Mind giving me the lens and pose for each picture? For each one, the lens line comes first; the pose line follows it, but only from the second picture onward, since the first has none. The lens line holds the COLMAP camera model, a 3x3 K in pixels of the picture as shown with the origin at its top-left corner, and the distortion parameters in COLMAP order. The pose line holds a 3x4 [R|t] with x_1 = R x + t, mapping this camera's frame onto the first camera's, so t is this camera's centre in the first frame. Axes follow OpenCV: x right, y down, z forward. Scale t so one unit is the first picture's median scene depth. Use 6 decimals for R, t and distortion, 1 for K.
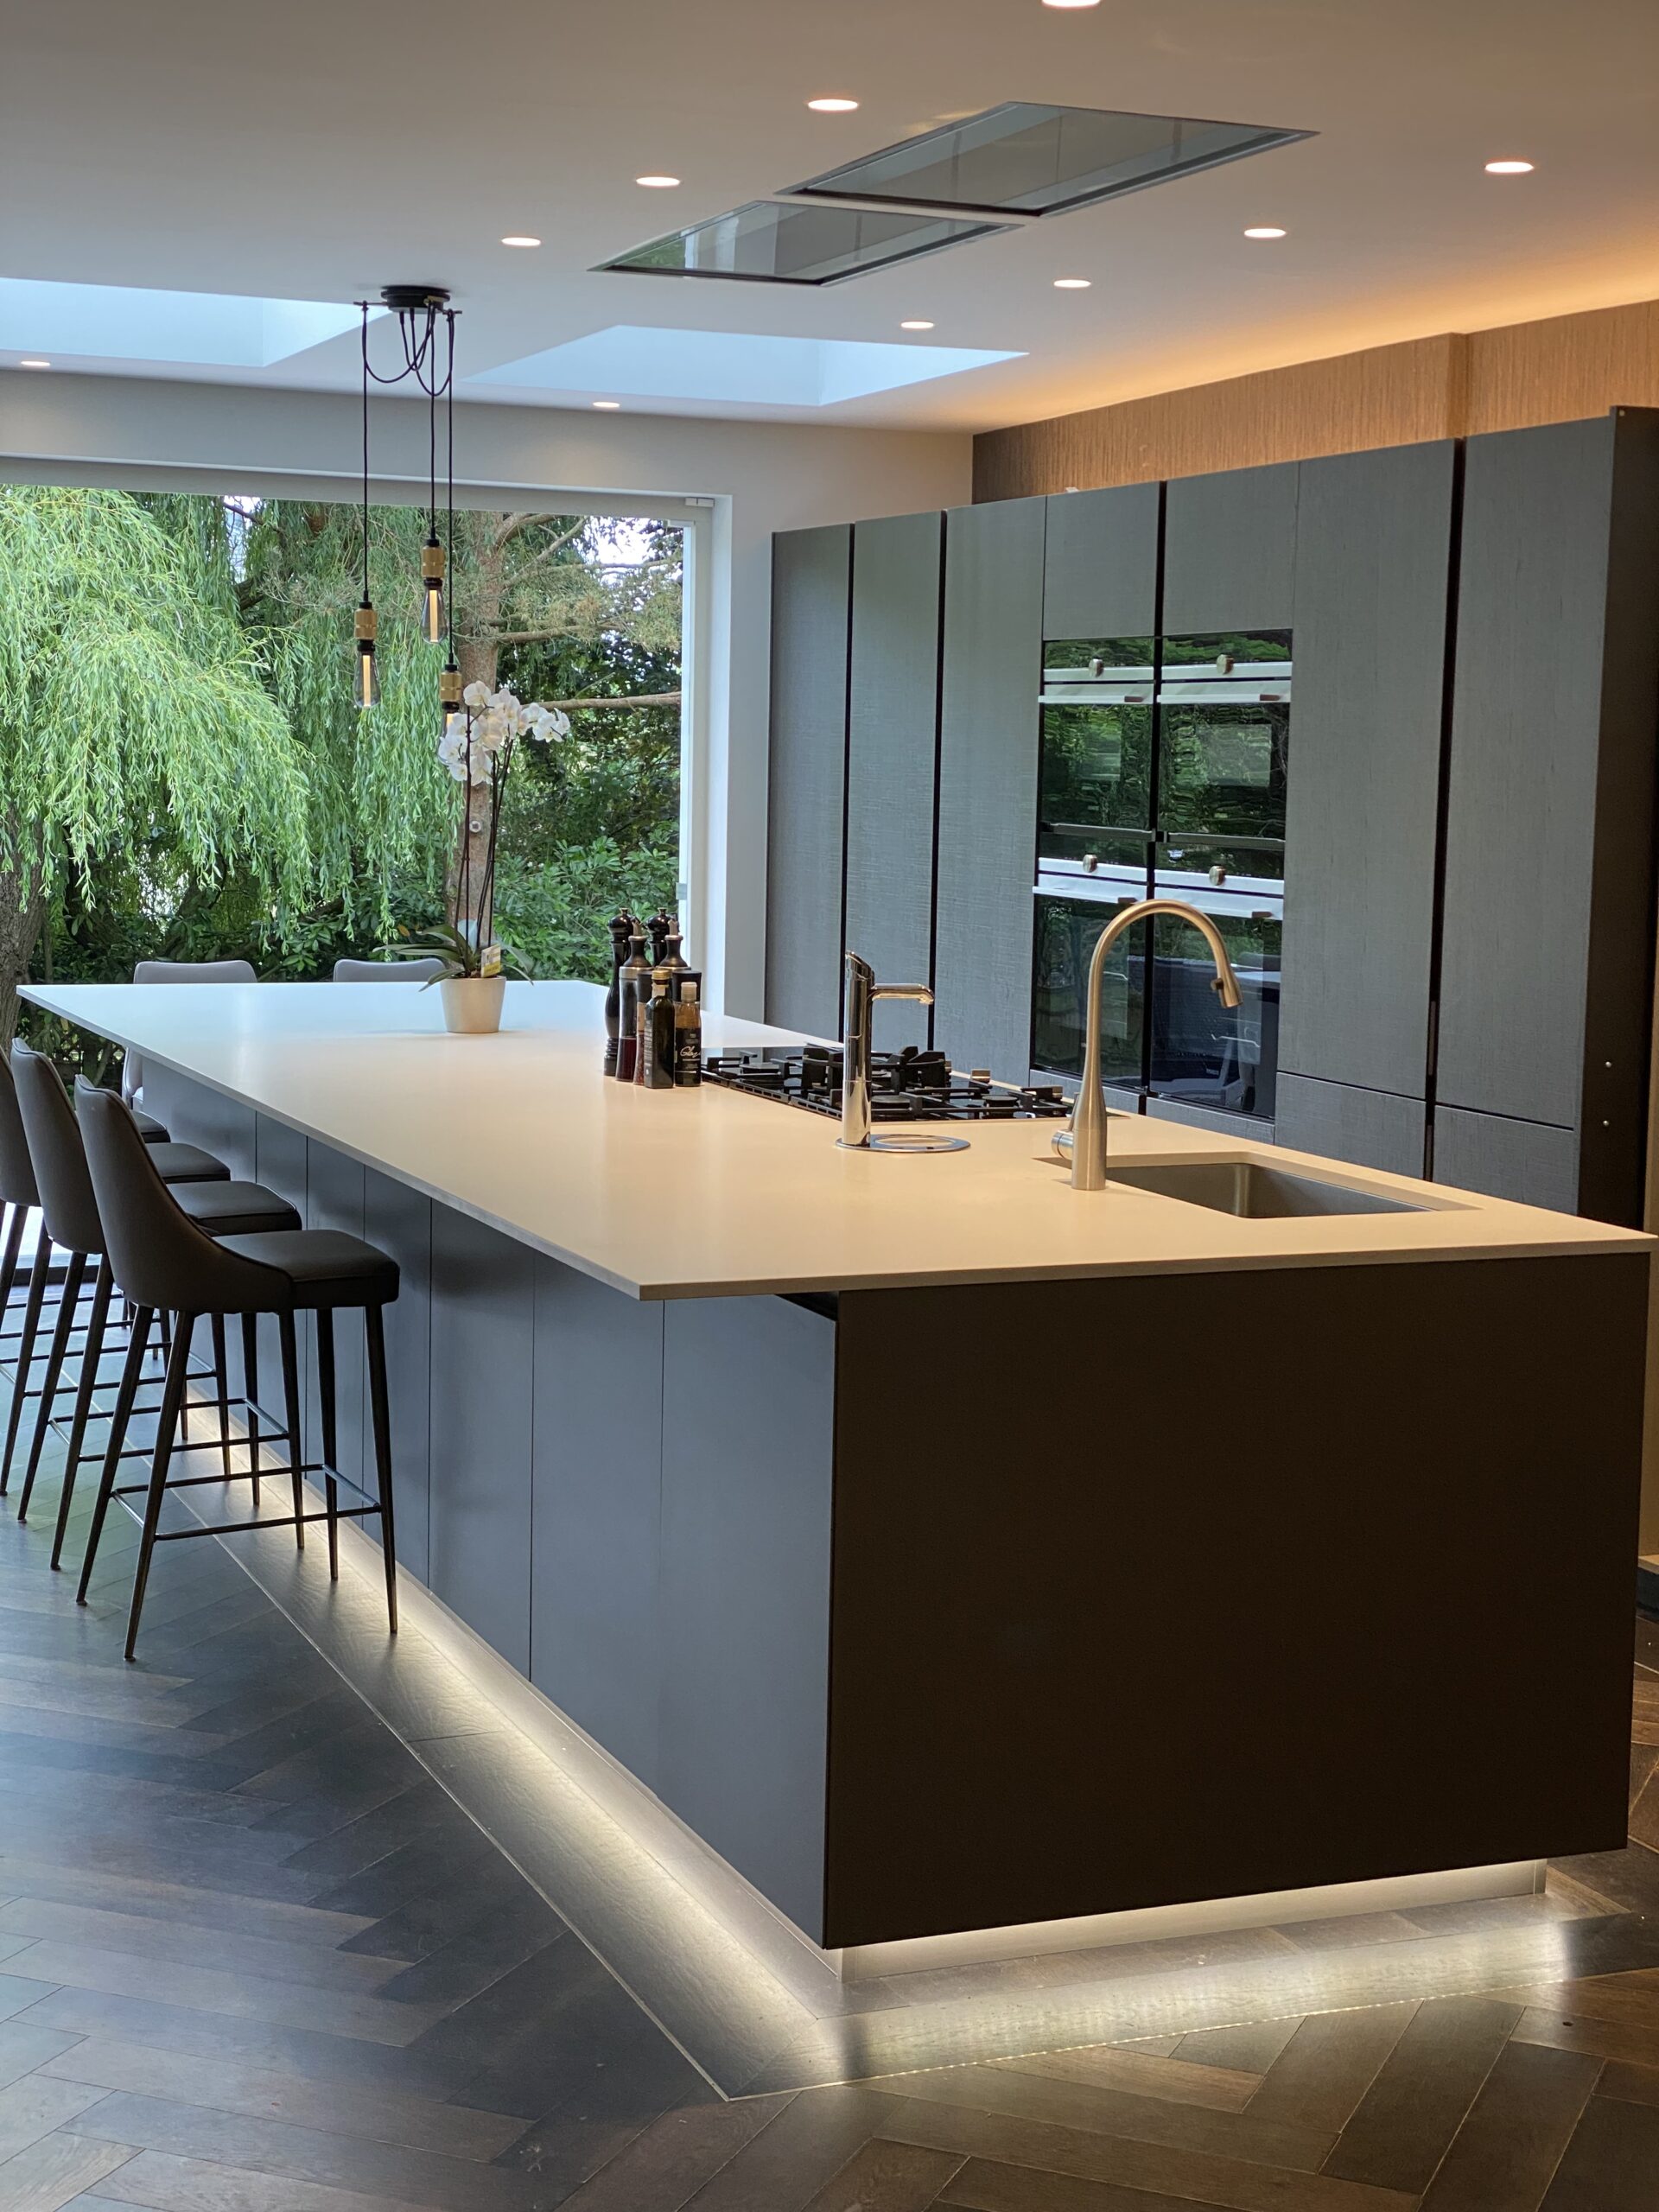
lens RADIAL K [[3232.9, 0, 825.9], [0, 3232.9, 1106.5], [0, 0, 1]] dist [0.128973, 0.000000]
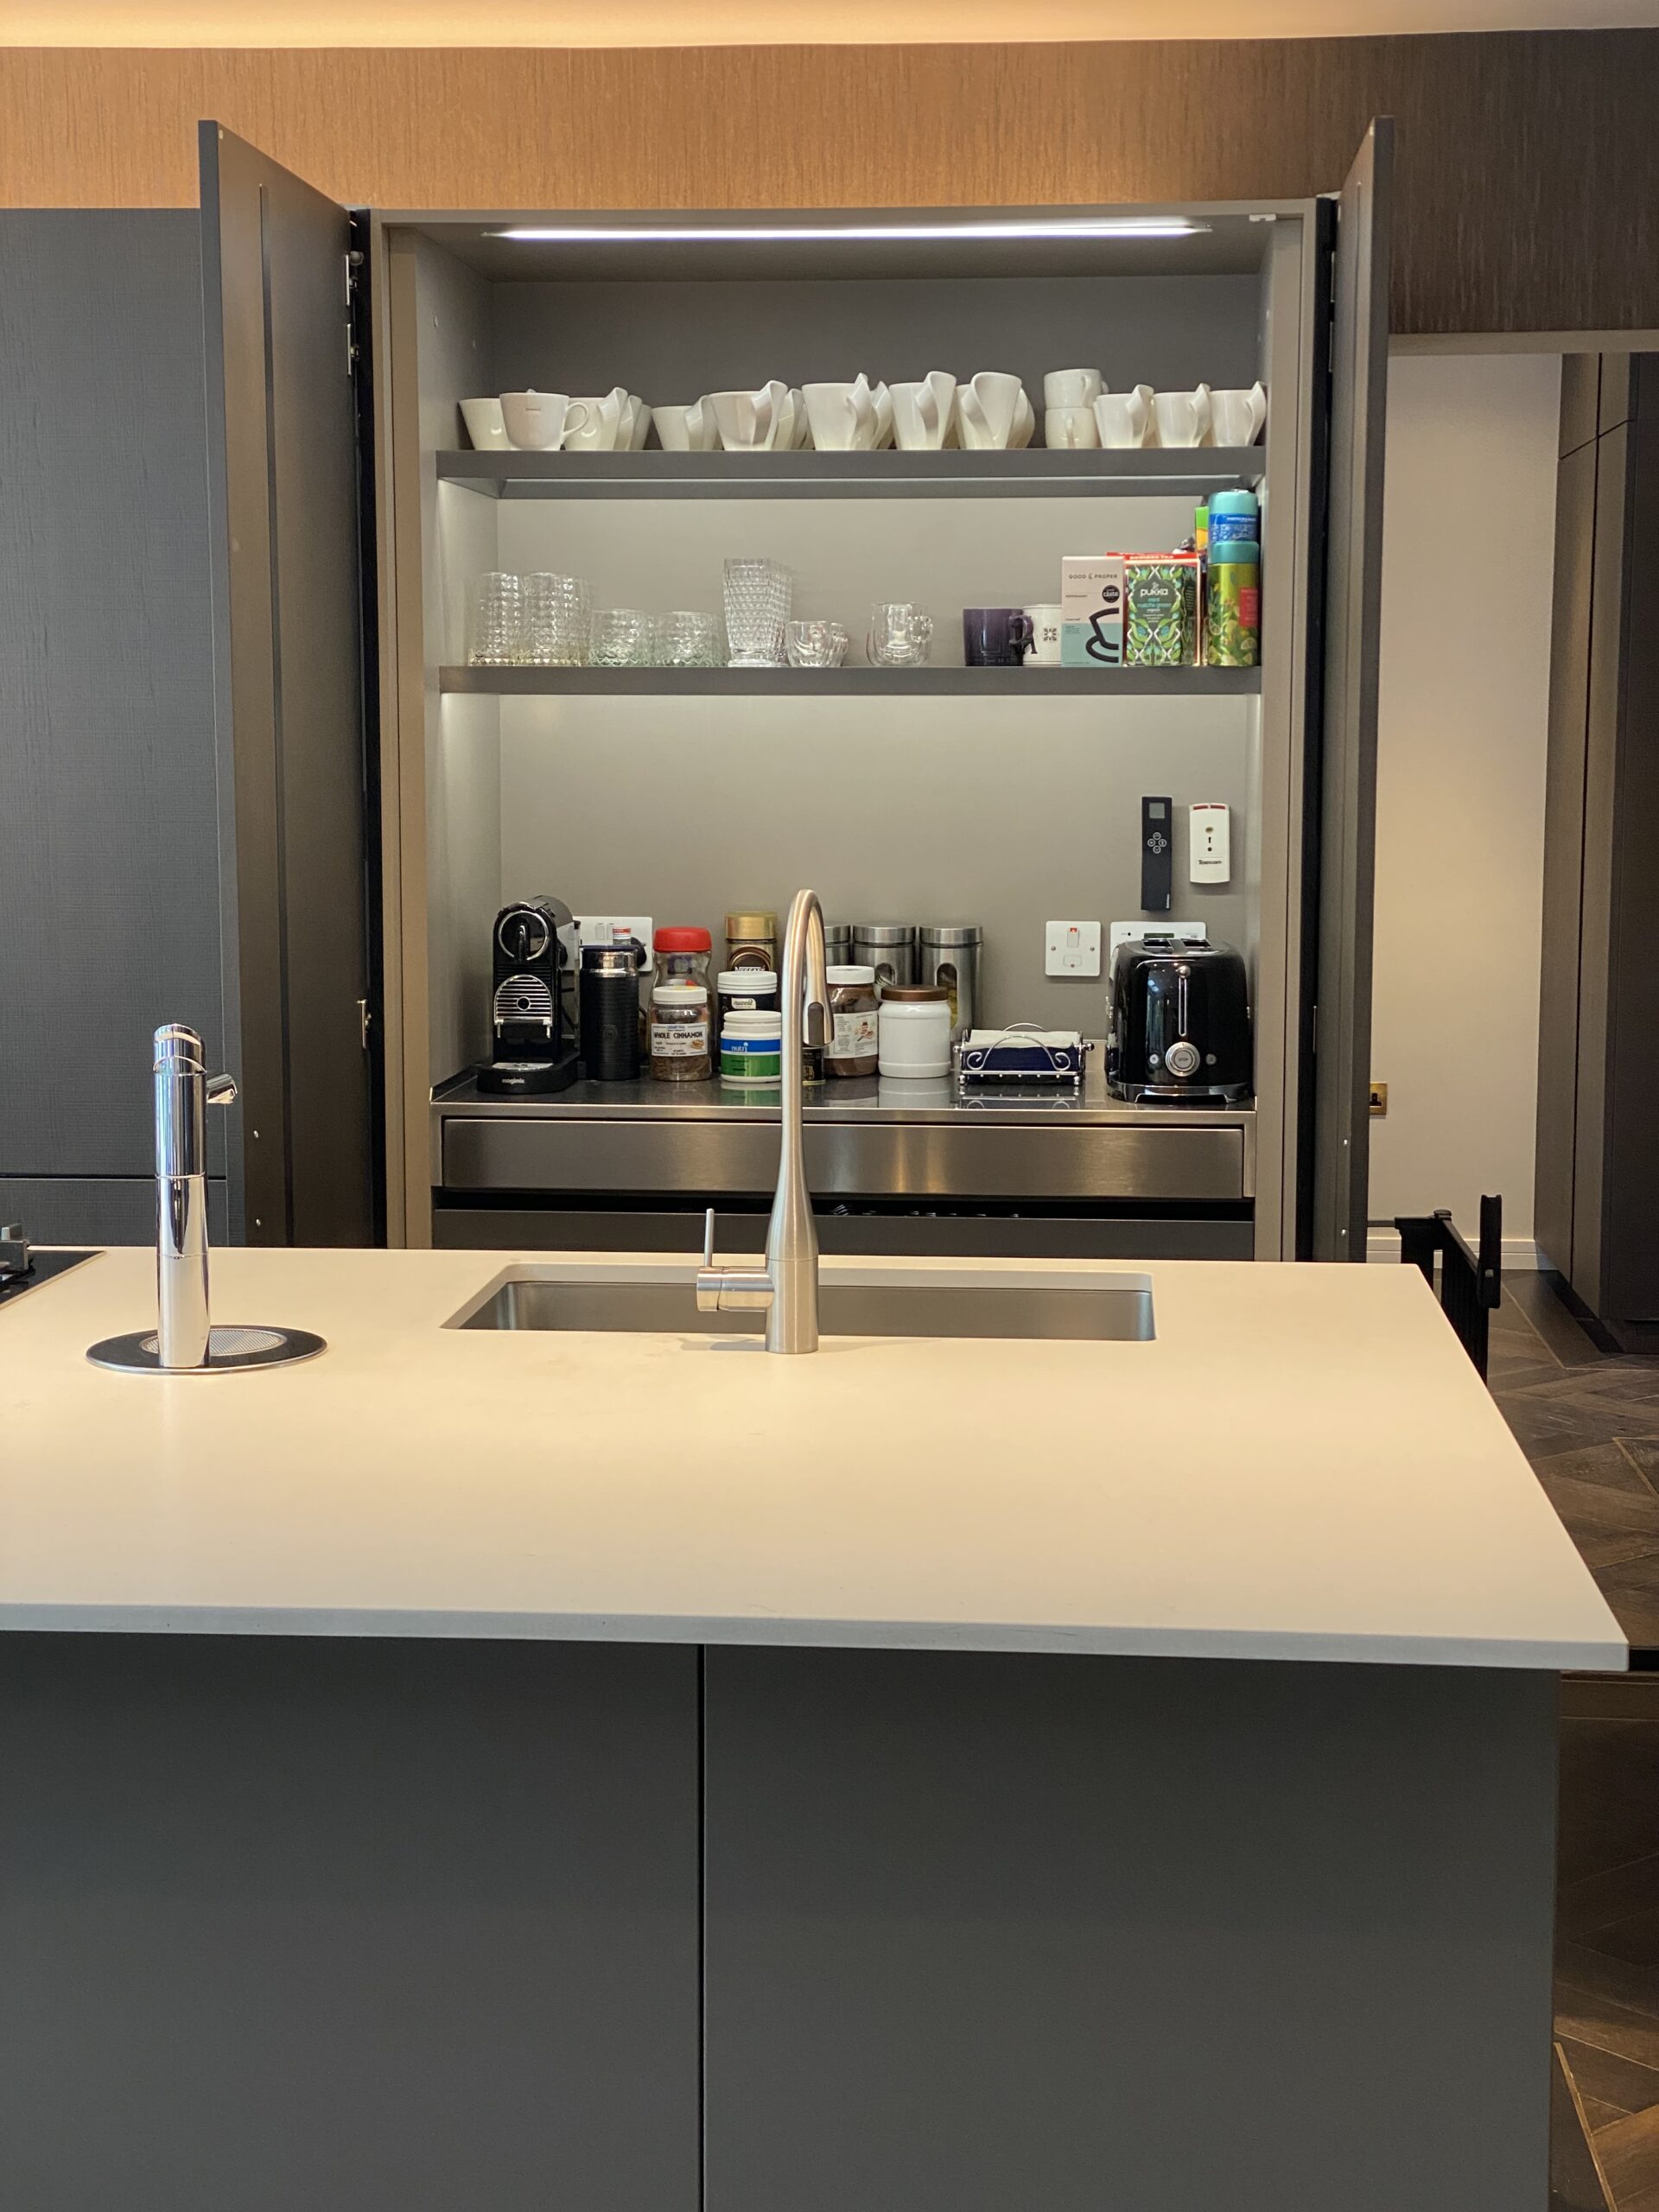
lens RADIAL K [[3232.9, 0, 818.7], [0, 3232.9, 1115.9], [0, 0, 1]] dist [0.128973, 0.000000]
pose [[0.473275, -0.125455, 0.871936, -0.306868], [0.105871, 0.990733, 0.085082, -0.048908], [-0.874529, 0.052046, 0.482172, 0.453529]]
